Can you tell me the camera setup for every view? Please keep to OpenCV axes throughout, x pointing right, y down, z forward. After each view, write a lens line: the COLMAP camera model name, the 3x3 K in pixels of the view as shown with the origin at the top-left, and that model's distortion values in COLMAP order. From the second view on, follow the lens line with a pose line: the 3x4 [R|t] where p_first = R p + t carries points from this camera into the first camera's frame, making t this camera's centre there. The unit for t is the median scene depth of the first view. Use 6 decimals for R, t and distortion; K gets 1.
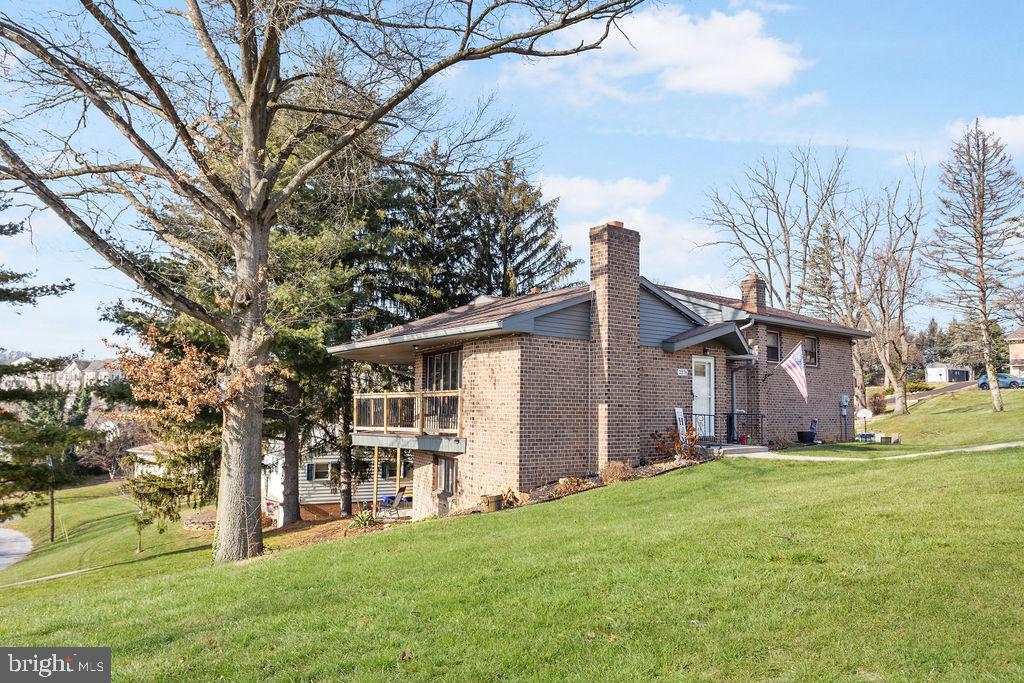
lens RADIAL K [[743.4, 0, 512.0], [0, 743.4, 341.5], [0, 0, 1]] dist [0.002187, 0.001515]
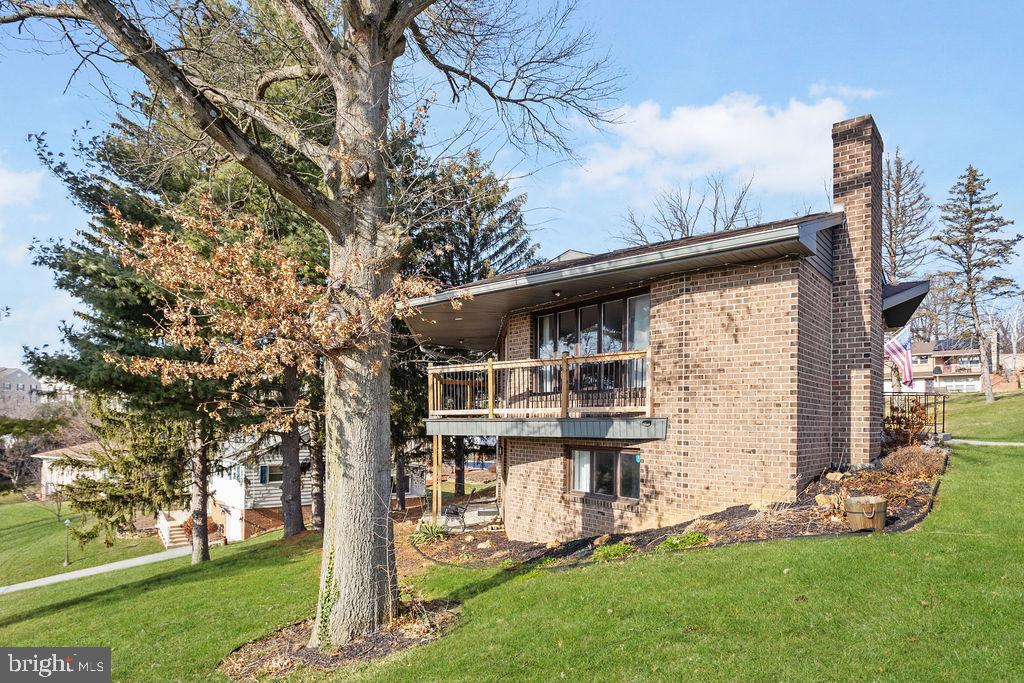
lens RADIAL K [[636.4, 0, 511.7], [0, 636.4, 417.9], [0, 0, 1]] dist [-0.006892, -0.000130]
pose [[0.982582, 0.001487, 0.185825, -0.305668], [-0.017820, 0.996114, 0.086256, 0.079440], [-0.184975, -0.088065, 0.978790, 0.435495]]
